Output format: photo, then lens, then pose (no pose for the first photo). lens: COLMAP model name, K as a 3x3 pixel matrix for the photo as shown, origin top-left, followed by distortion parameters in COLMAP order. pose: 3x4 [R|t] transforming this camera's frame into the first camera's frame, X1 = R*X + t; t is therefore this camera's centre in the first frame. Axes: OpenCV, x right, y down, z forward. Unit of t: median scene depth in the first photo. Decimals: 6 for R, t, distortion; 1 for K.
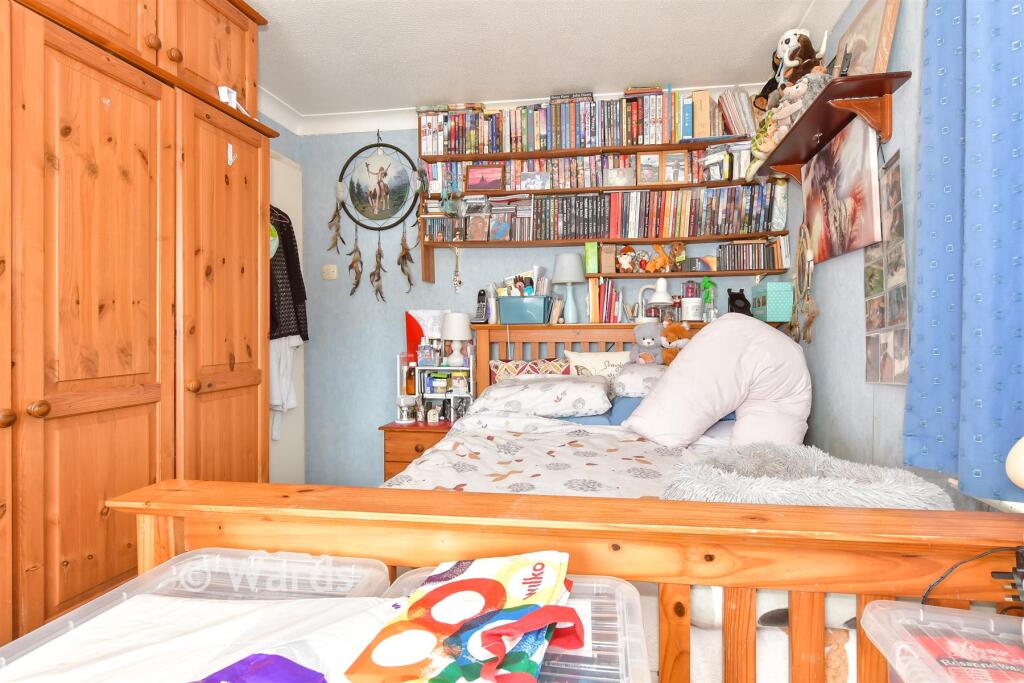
lens RADIAL K [[480.7, 0, 513.0], [0, 480.7, 337.5], [0, 0, 1]] dist [0.001965, 0.000255]
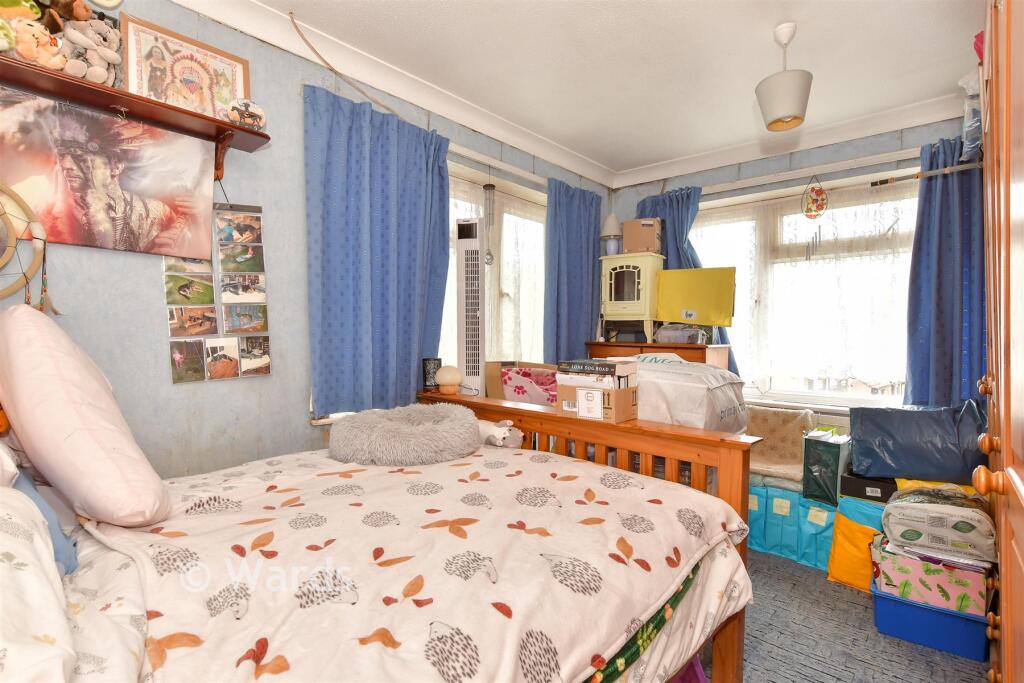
lens RADIAL K [[480.7, 0, 515.3], [0, 480.7, 339.6], [0, 0, 1]] dist [0.001965, 0.000255]
pose [[-0.832473, 0.003028, 0.554058, -0.483977], [0.003071, 0.999995, -0.000851, -0.003004], [-0.554058, 0.000993, -0.832478, 1.481083]]
